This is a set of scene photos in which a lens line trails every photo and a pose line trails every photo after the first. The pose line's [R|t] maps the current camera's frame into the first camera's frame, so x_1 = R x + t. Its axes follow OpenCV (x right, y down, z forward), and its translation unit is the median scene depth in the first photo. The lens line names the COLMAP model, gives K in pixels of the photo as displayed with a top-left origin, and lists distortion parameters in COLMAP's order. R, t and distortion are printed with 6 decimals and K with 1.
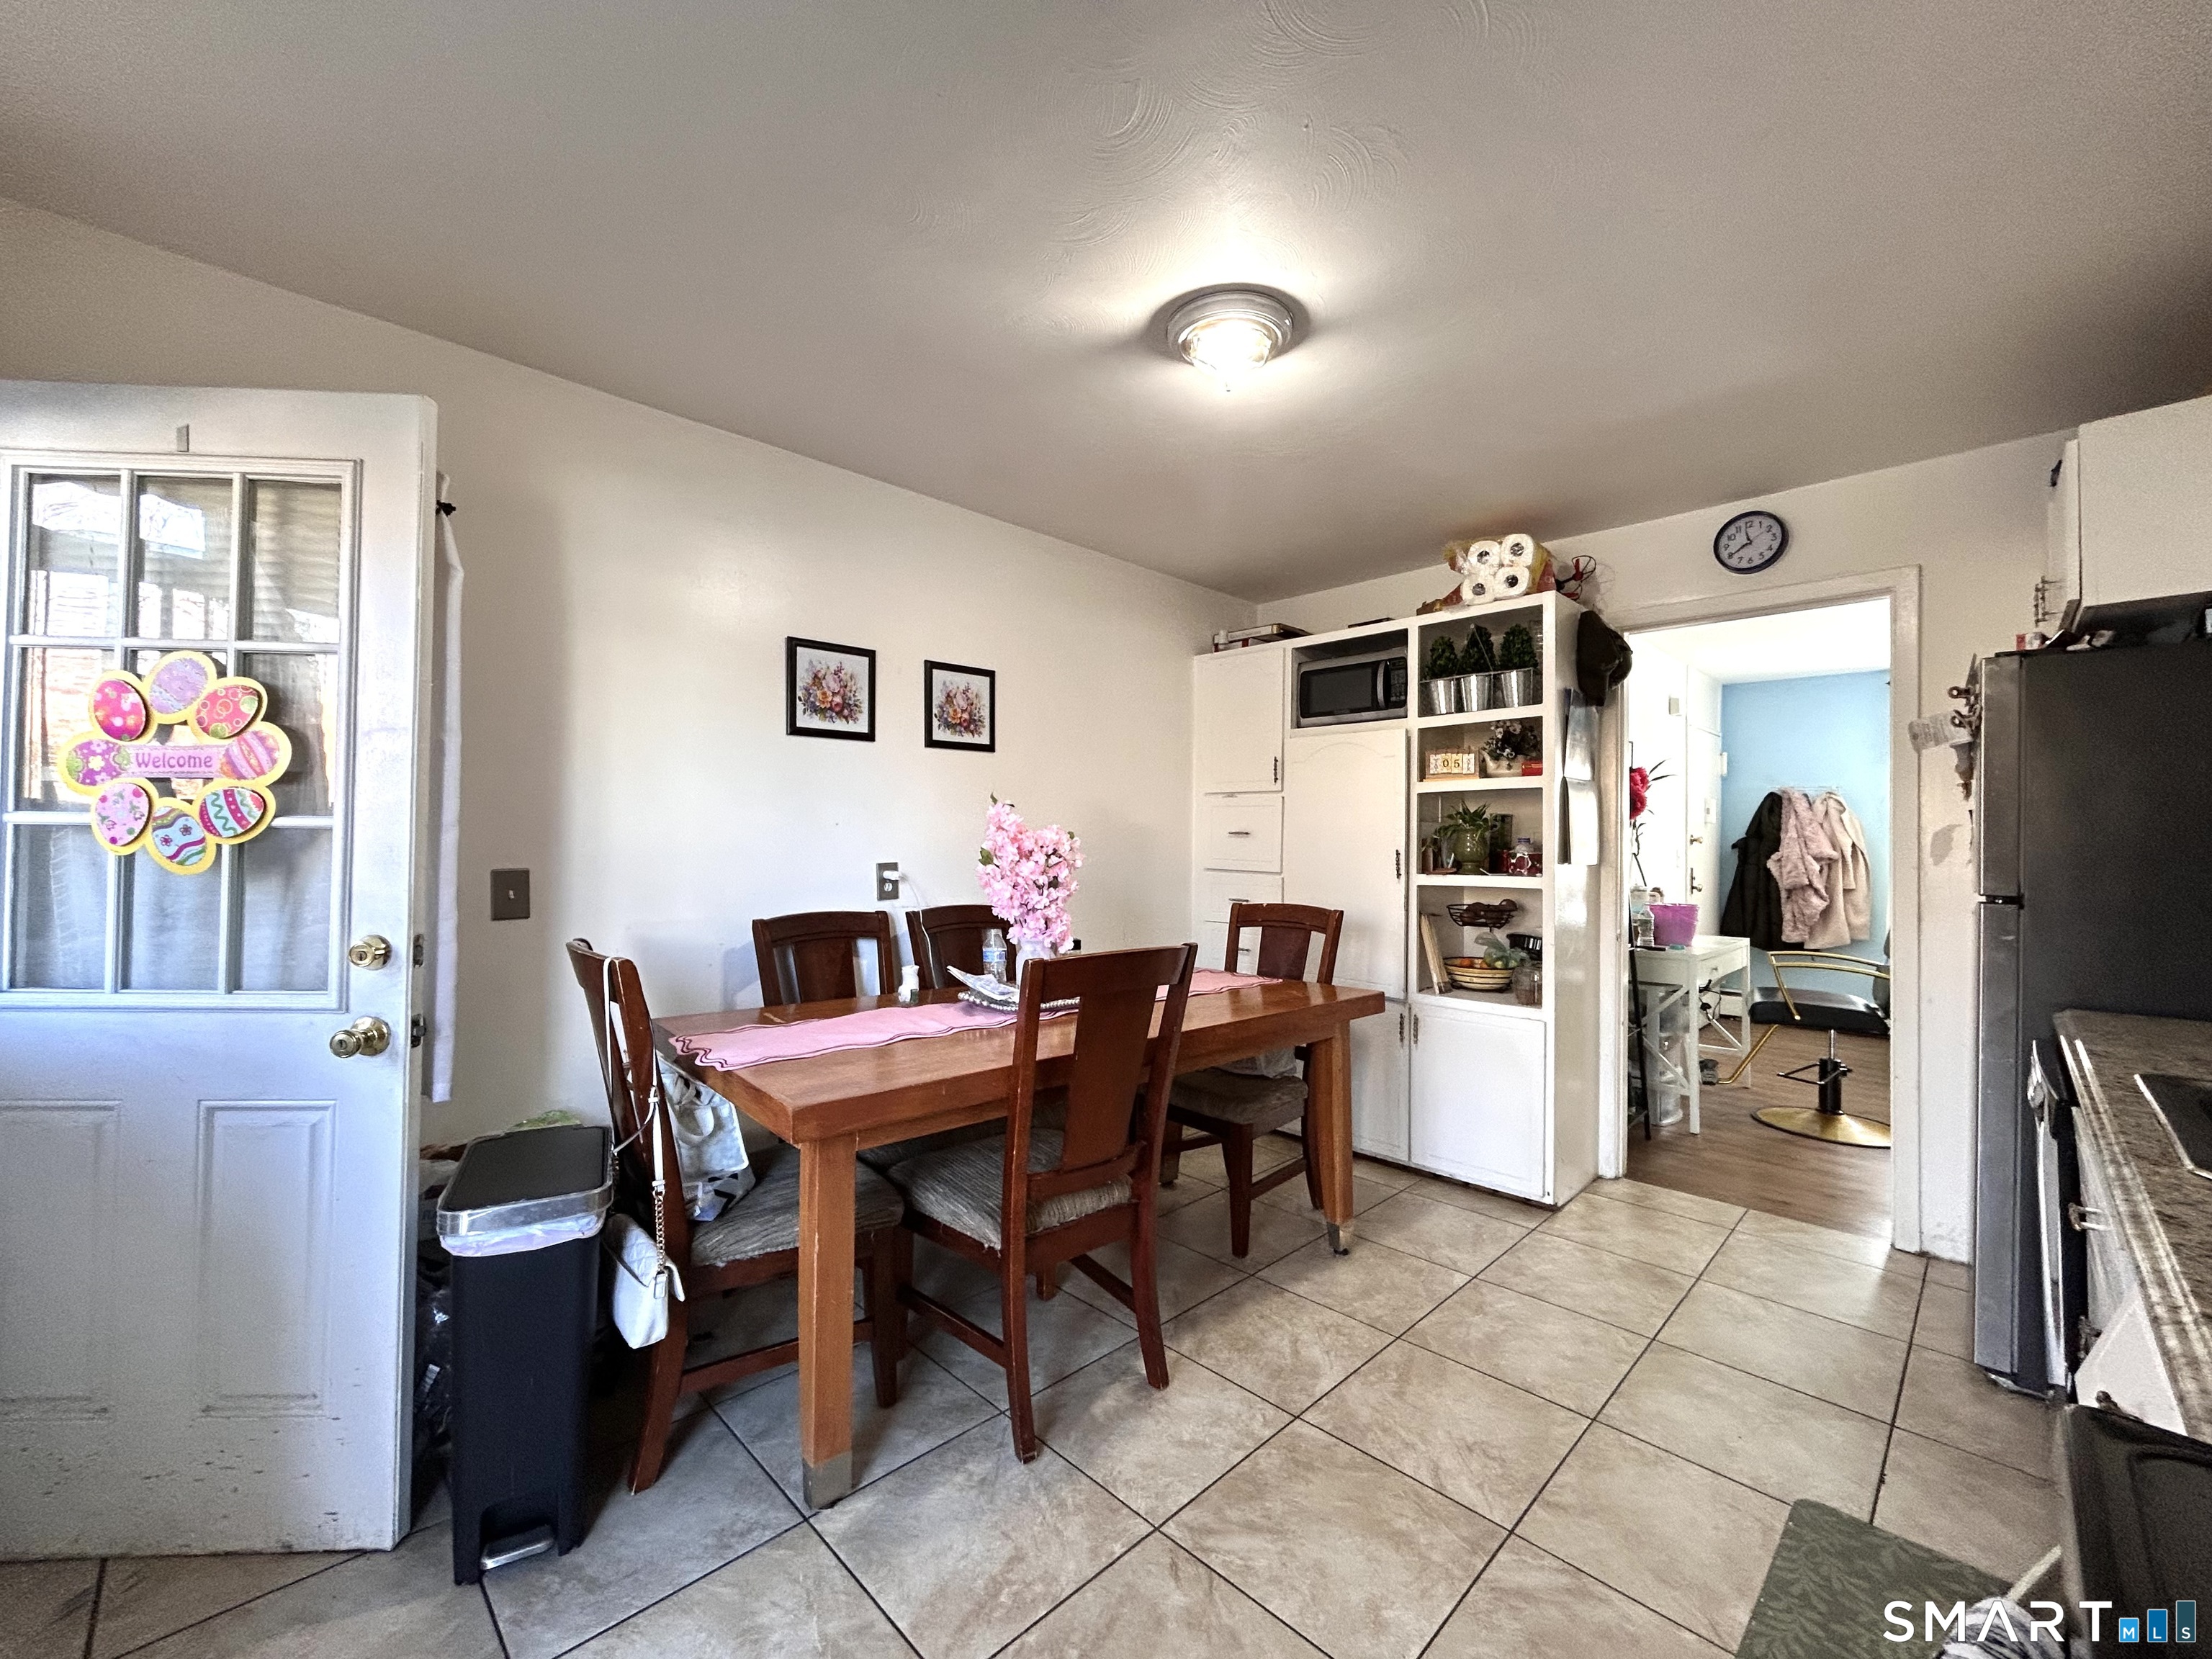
lens RADIAL K [[910.2, 0, 1098.2], [0, 910.2, 828.2], [0, 0, 1]] dist [-0.002813, -0.000286]
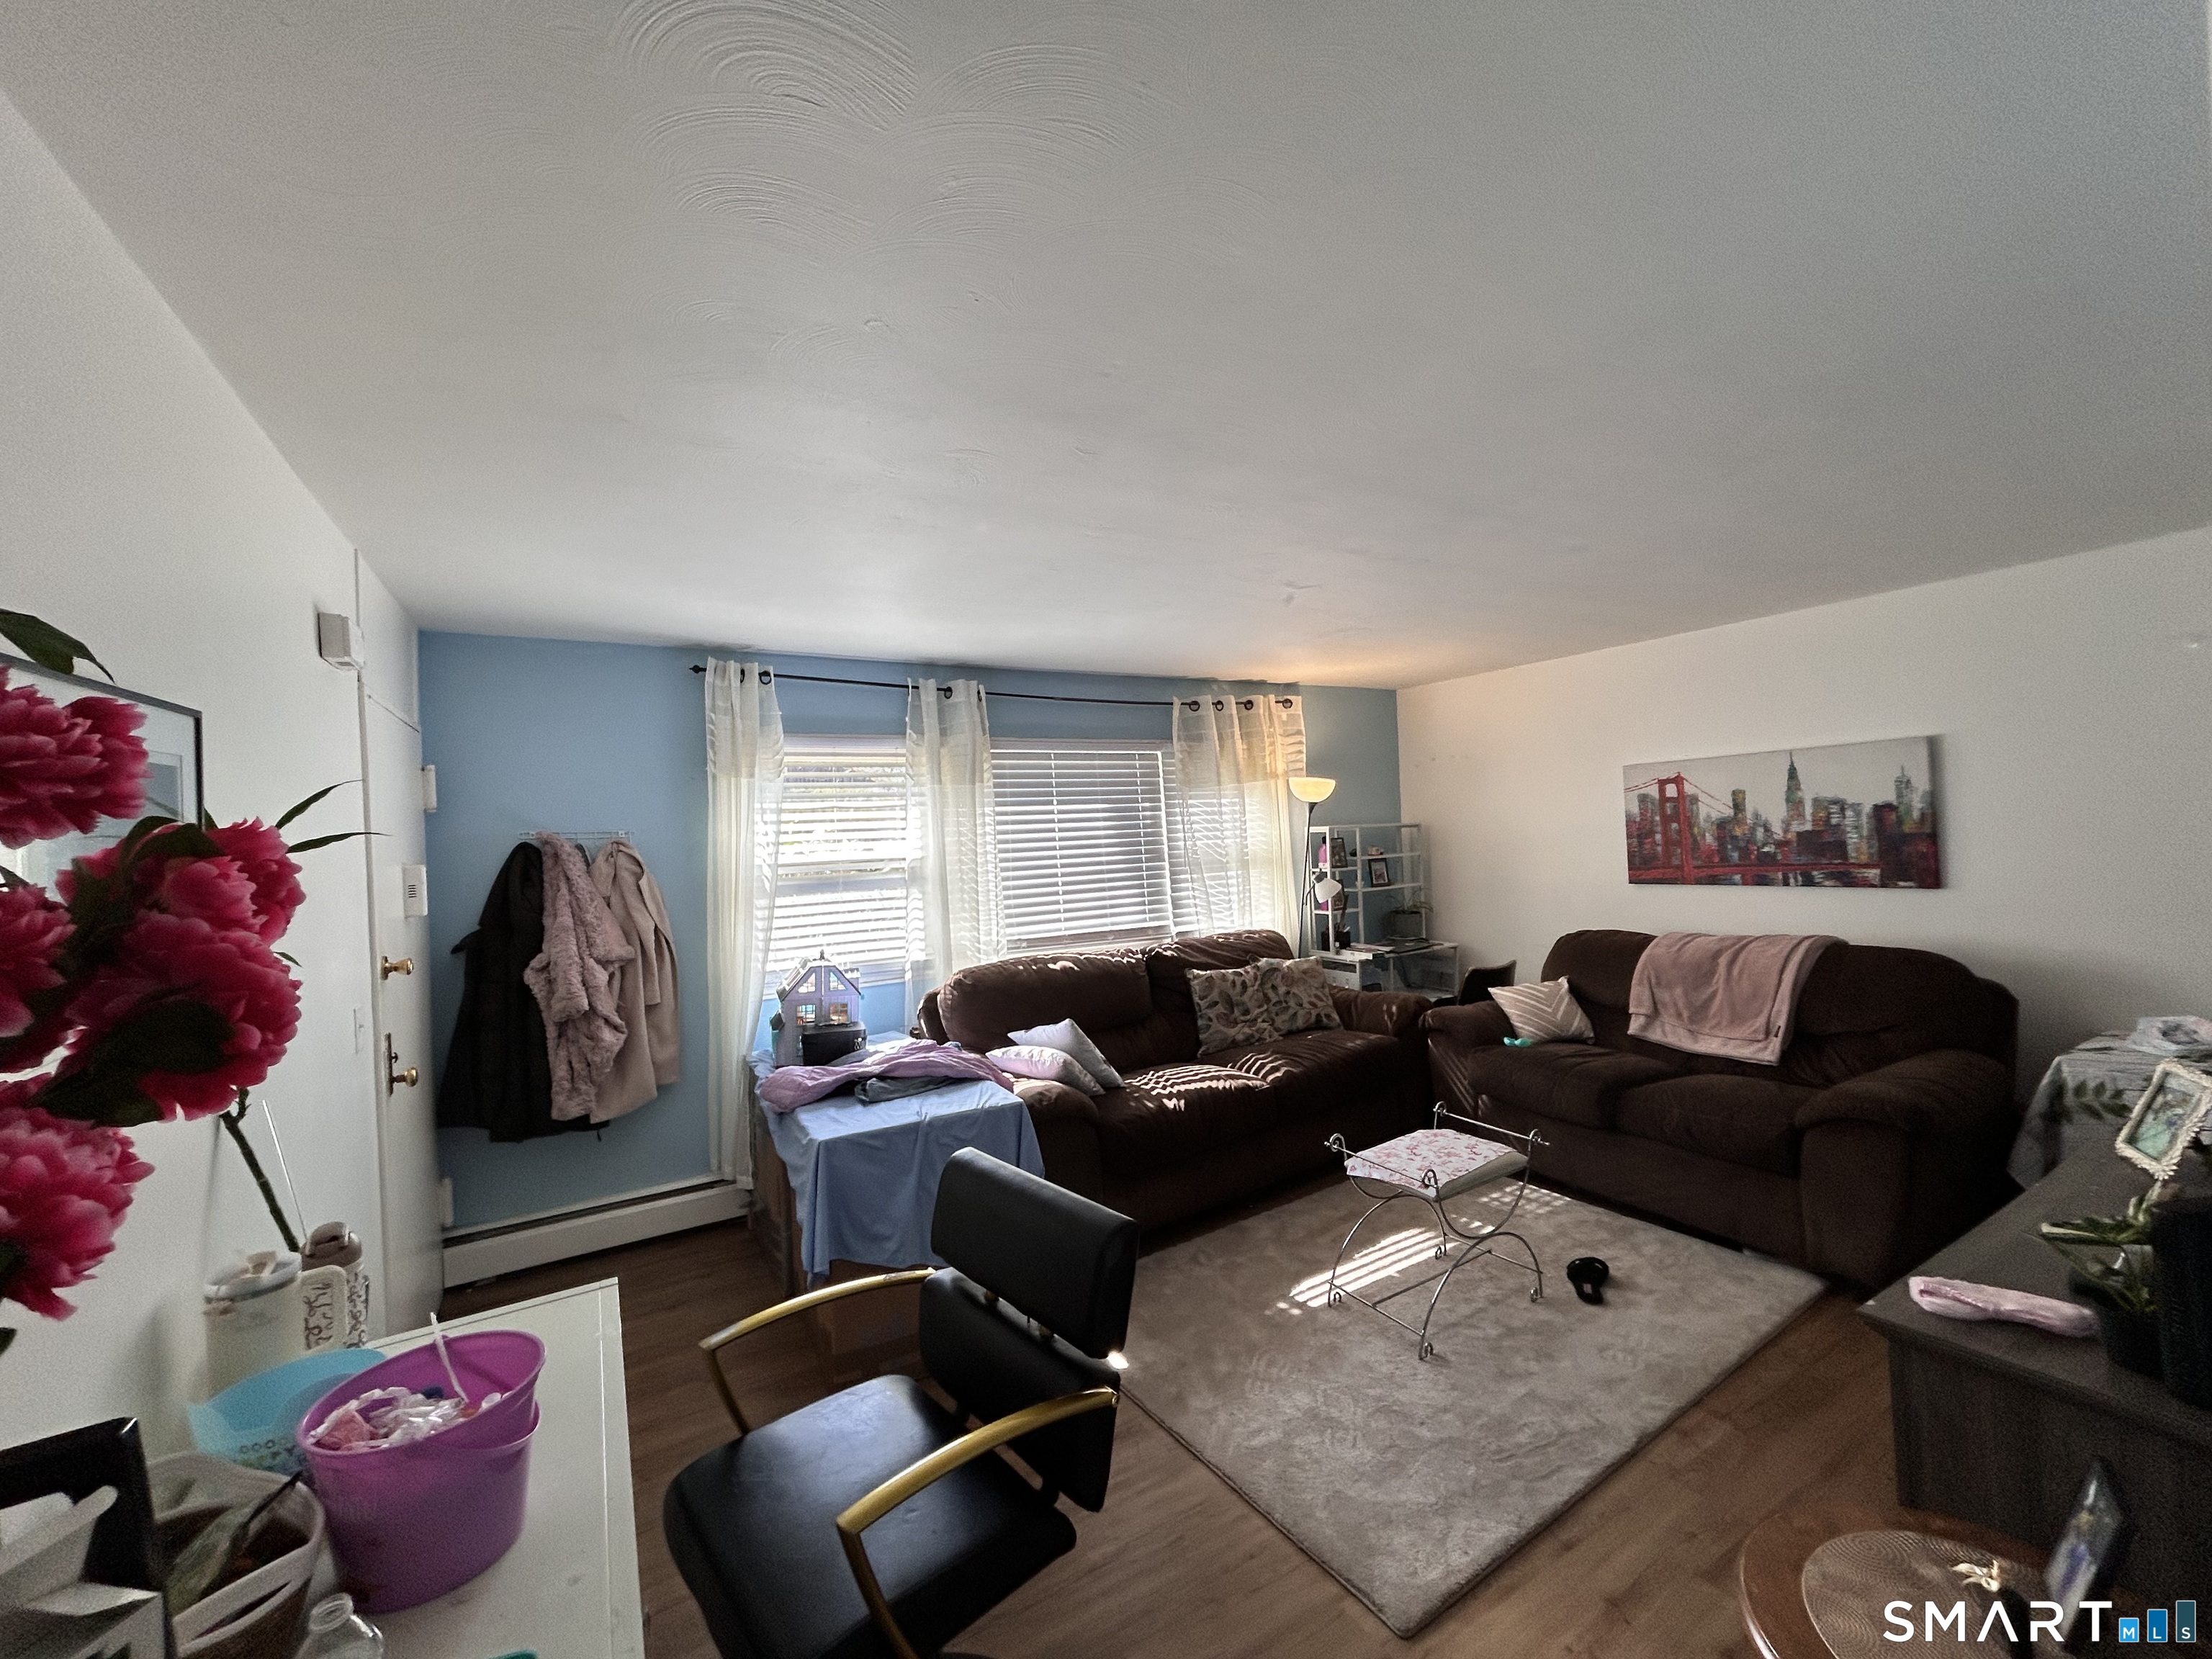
lens RADIAL K [[910.2, 0, 1098.2], [0, 910.2, 828.2], [0, 0, 1]] dist [-0.002813, -0.000286]
pose [[0.267516, -0.008224, 0.963518, 0.324710], [0.028874, 0.999583, 0.000515, -0.039335], [-0.963121, 0.027682, 0.267642, 0.544156]]
